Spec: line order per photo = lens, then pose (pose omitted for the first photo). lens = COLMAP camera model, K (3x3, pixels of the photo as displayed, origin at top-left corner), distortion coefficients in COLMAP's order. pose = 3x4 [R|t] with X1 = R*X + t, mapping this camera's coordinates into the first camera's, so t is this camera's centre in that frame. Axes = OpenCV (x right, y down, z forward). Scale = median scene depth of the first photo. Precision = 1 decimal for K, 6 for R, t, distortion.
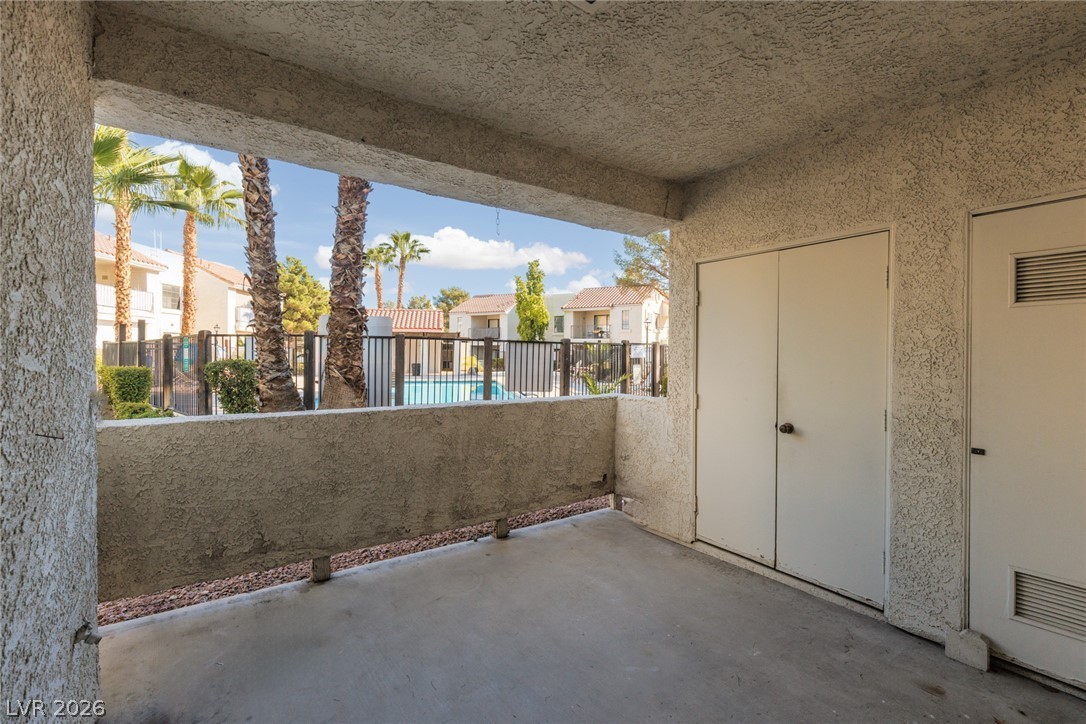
lens RADIAL K [[482.3, 0, 546.8], [0, 482.3, 362.8], [0, 0, 1]] dist [0.008272, -0.002385]
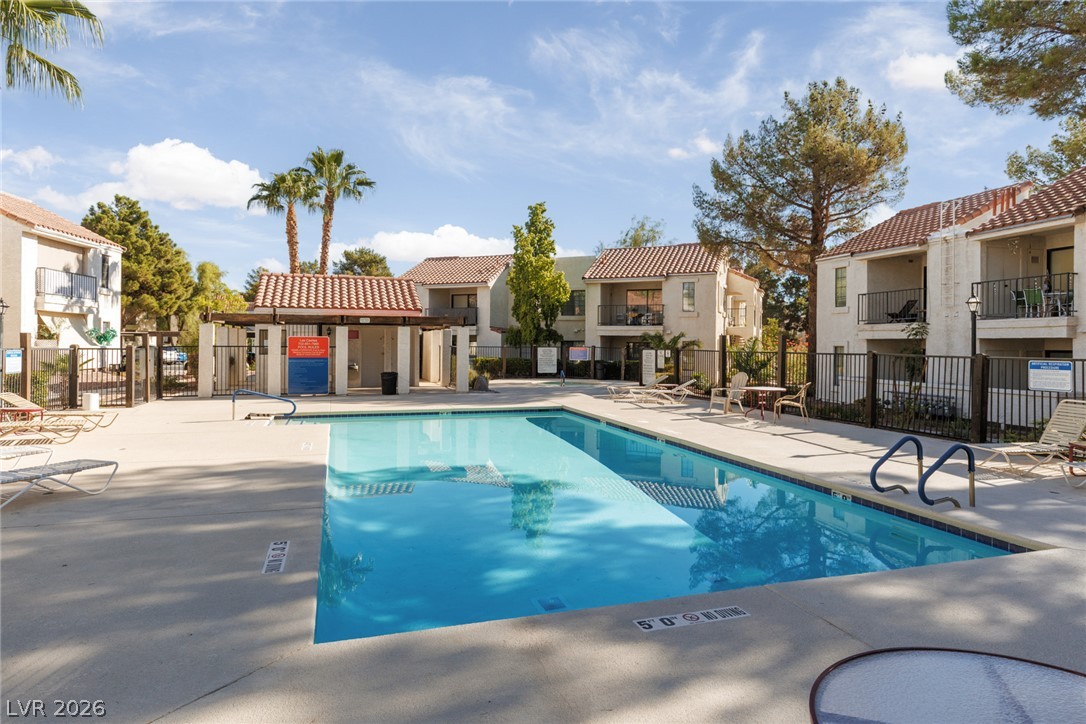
lens RADIAL K [[625.2, 0, 540.4], [0, 625.2, 353.2], [0, 0, 1]] dist [0.002934, 0.001123]
pose [[0.993394, -0.001358, 0.114746, -0.769130], [0.001226, 0.999999, 0.001221, -0.086321], [-0.114747, -0.001072, 0.993394, 1.107983]]
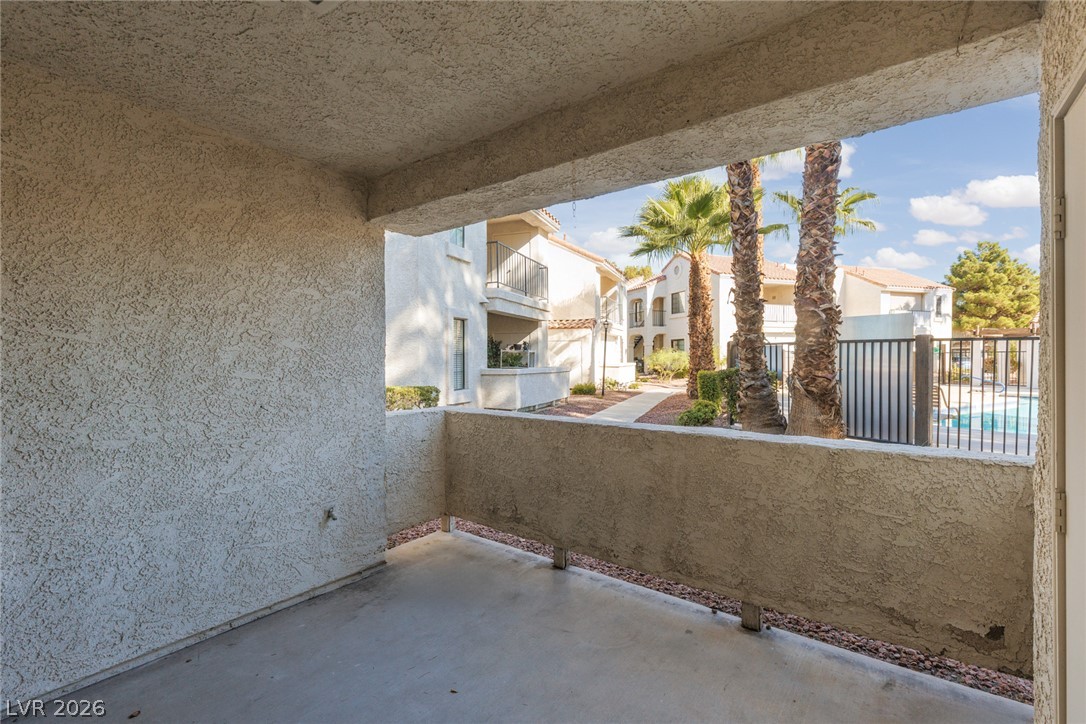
lens RADIAL K [[482.3, 0, 549.5], [0, 482.3, 361.8], [0, 0, 1]] dist [0.008272, -0.002385]
pose [[0.320476, 0.000190, -0.947257, 0.268847], [-0.010414, 0.999940, -0.003323, -0.012193], [0.947199, 0.010930, 0.320459, 0.274123]]
